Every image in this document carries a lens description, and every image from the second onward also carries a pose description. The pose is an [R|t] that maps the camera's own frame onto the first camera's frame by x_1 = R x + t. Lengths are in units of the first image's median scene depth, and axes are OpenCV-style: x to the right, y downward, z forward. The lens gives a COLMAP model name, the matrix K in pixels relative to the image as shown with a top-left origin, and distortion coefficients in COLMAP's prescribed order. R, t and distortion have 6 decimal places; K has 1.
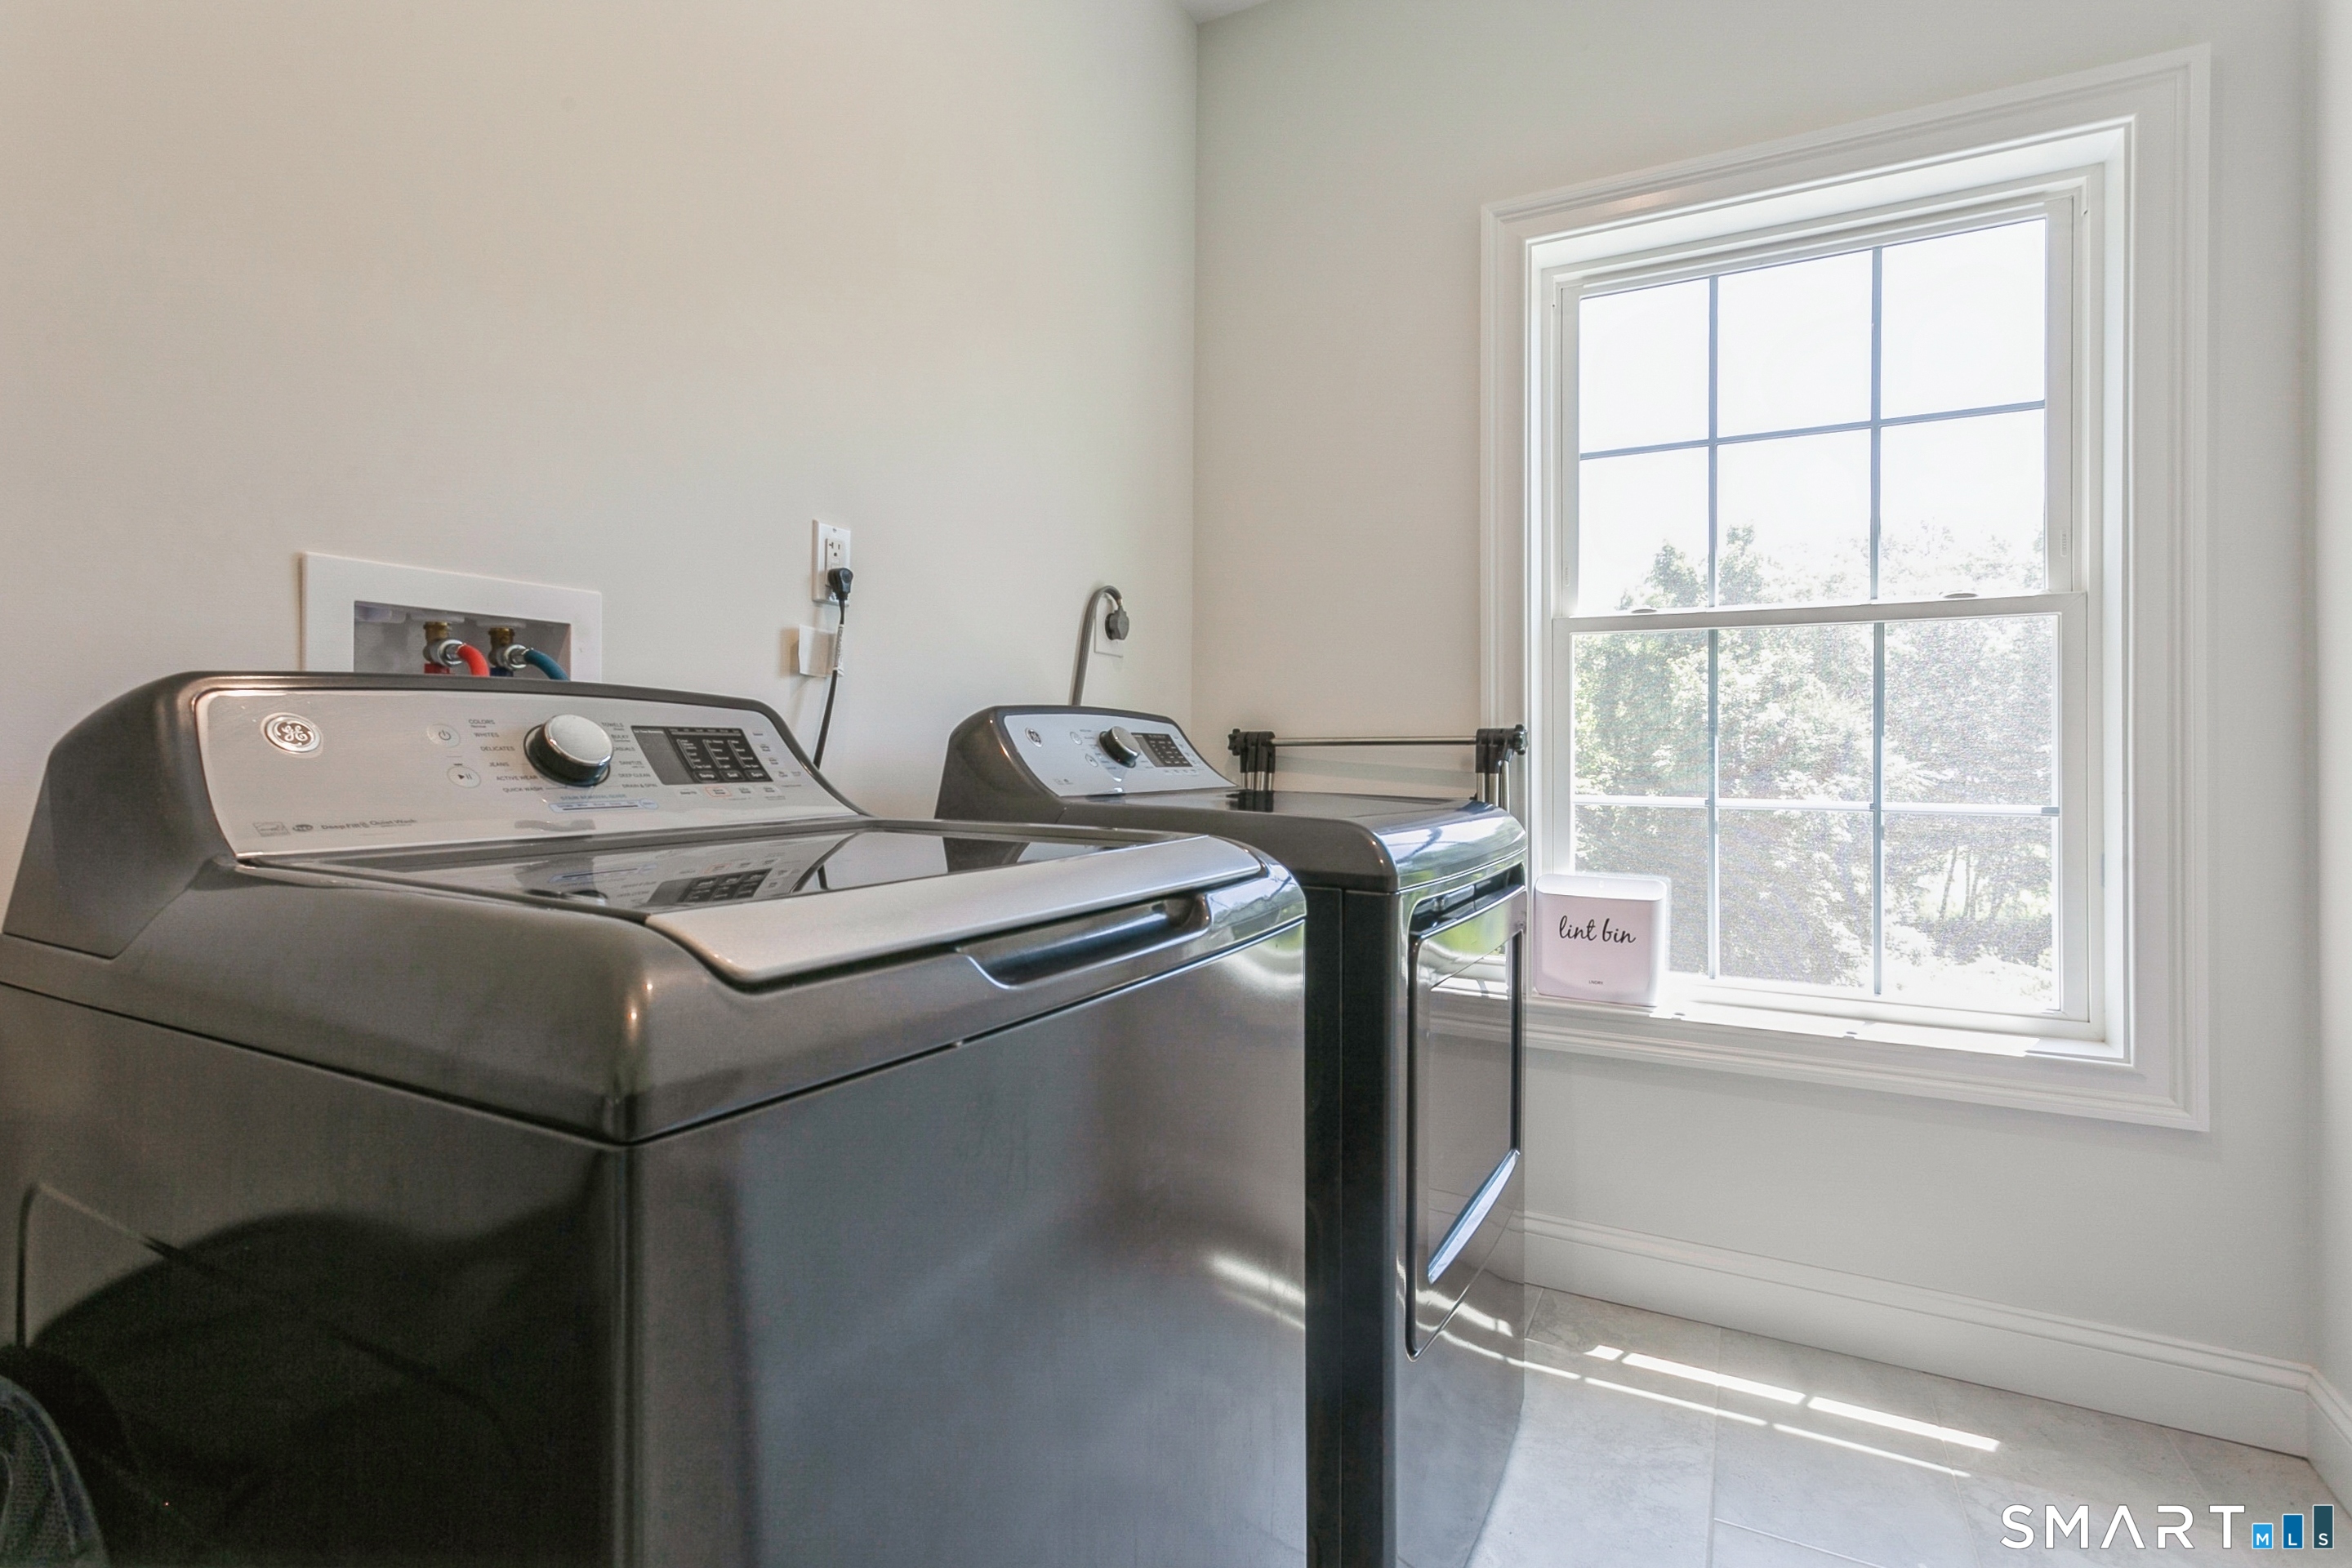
lens RADIAL K [[1119.4, 0, 1172.0], [0, 1119.4, 741.3], [0, 0, 1]] dist [-0.002059, 0.005634]
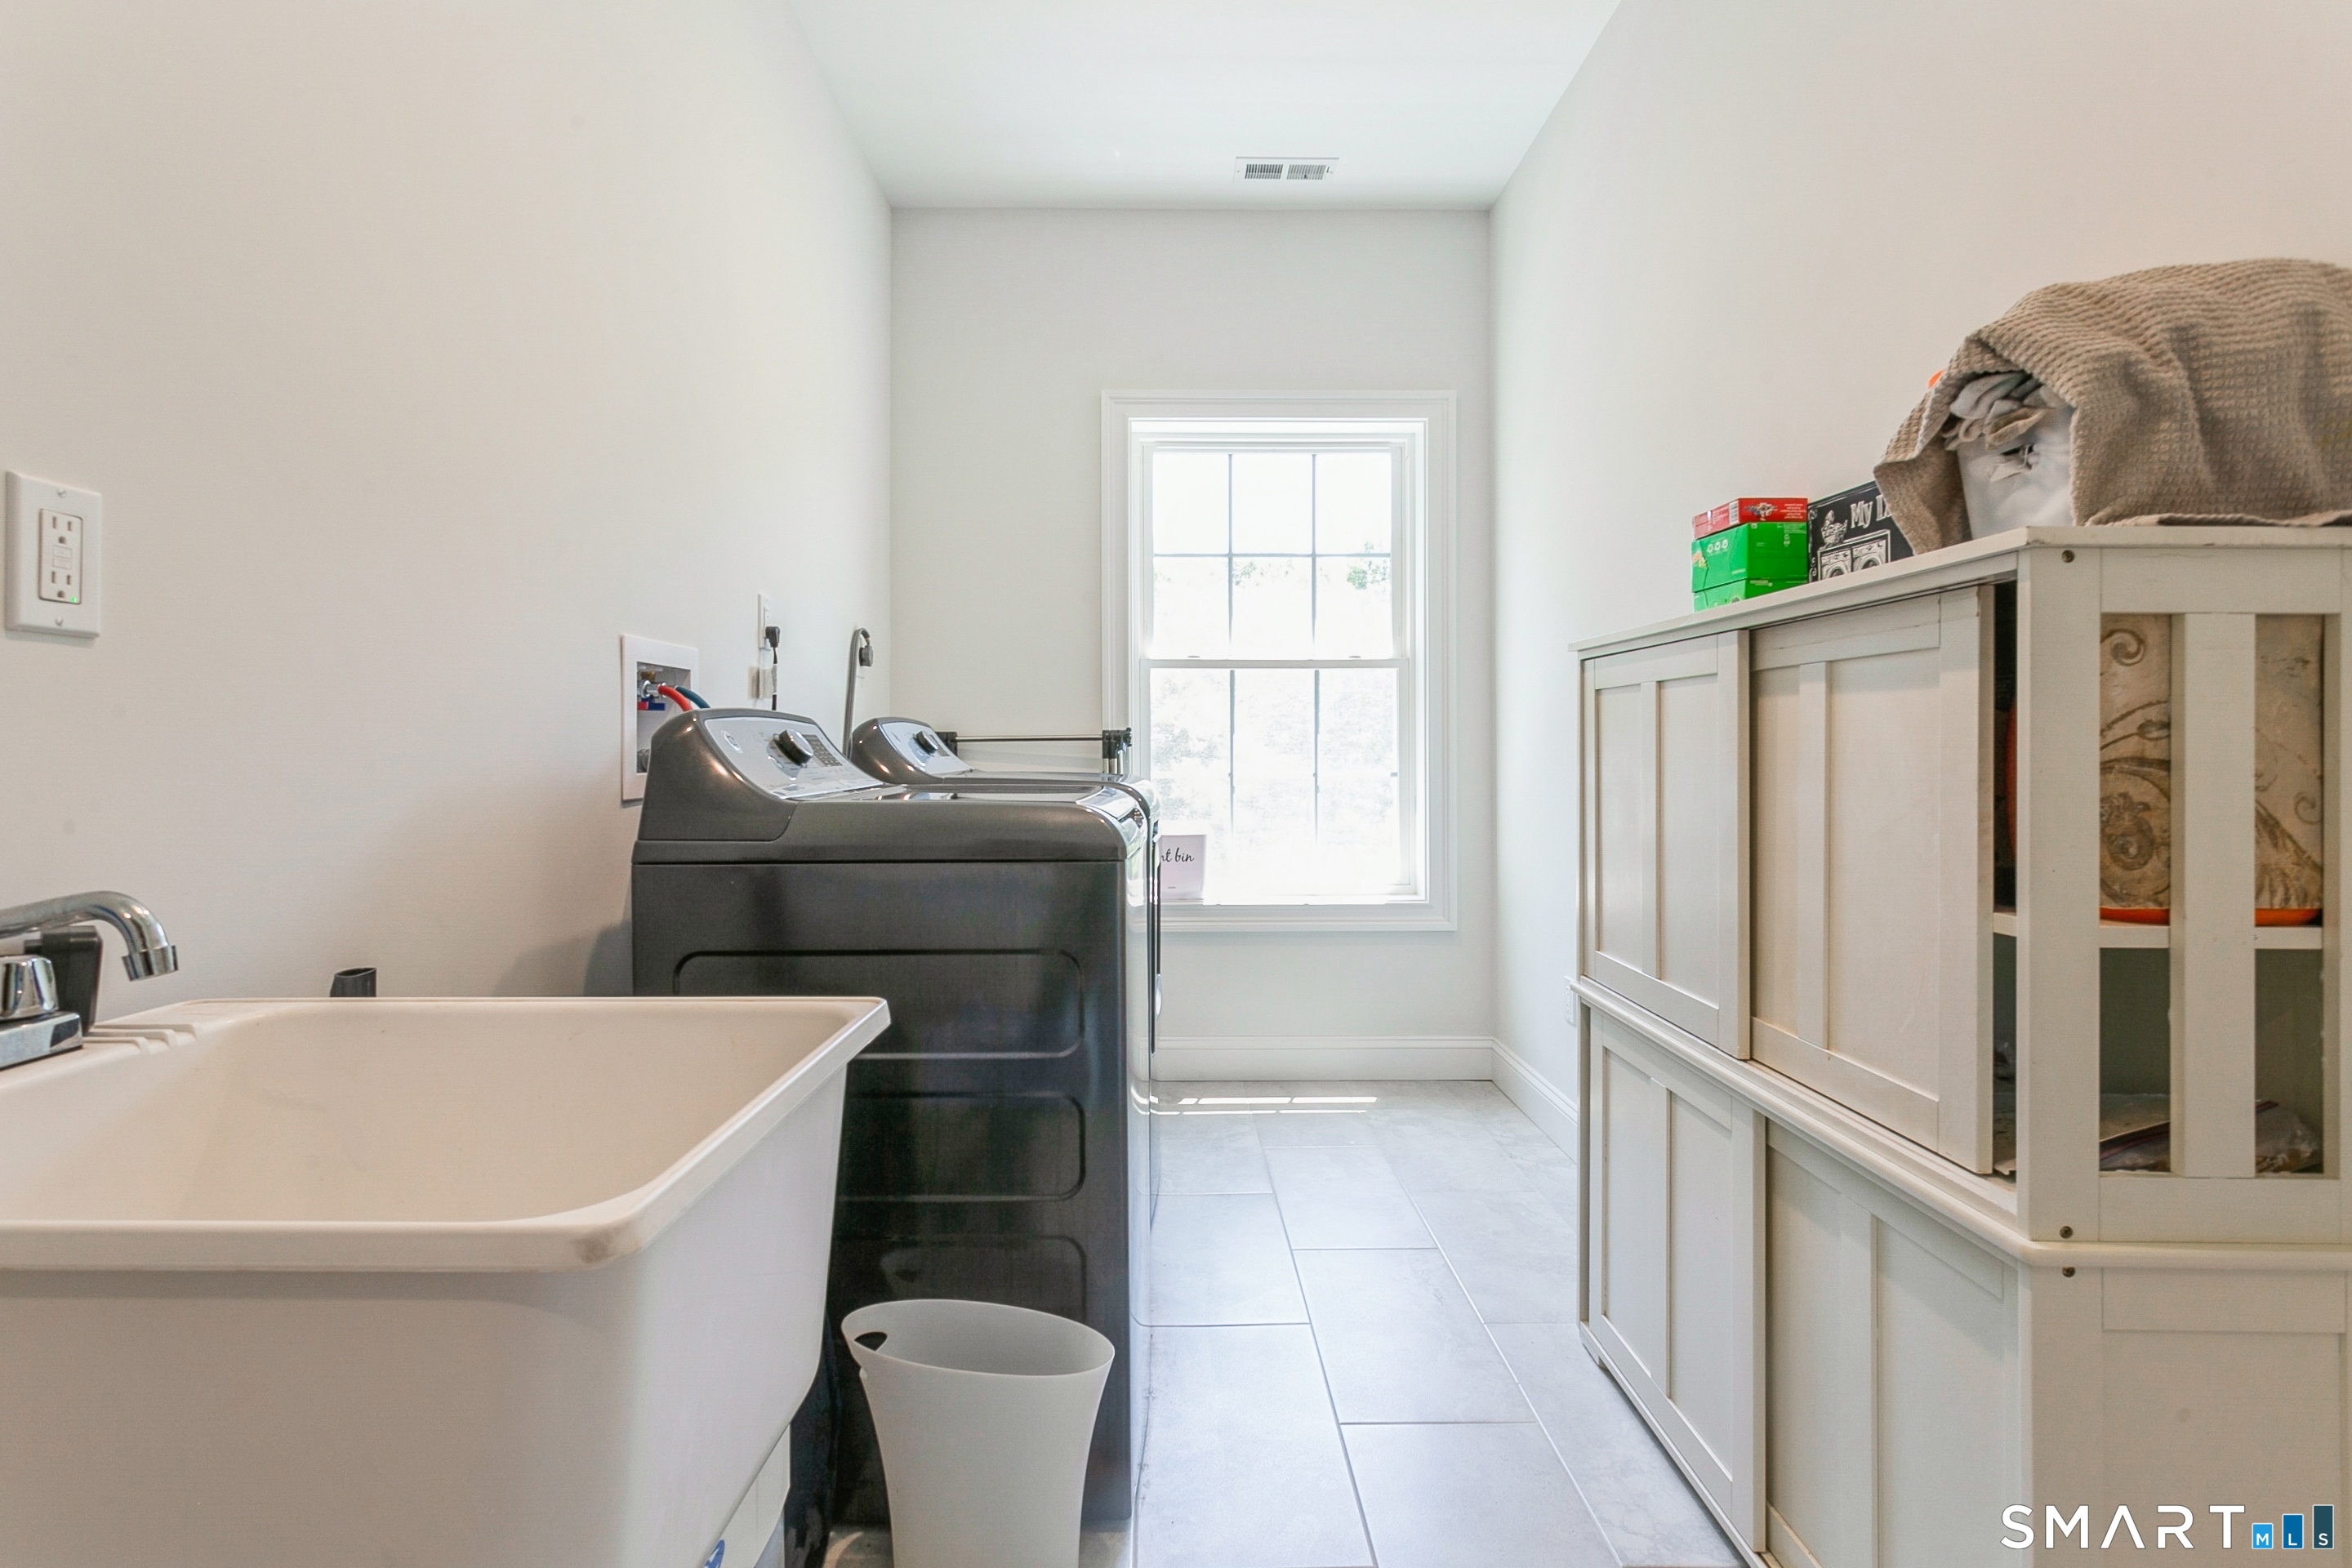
lens RADIAL K [[1132.7, 0, 1187.1], [0, 1132.7, 749.7], [0, 0, 1]] dist [0.004431, 0.002537]
pose [[0.869917, -0.010044, 0.493096, -0.428154], [0.004298, 0.999909, 0.012784, -0.004145], [-0.493179, -0.009001, 0.869881, -0.453518]]
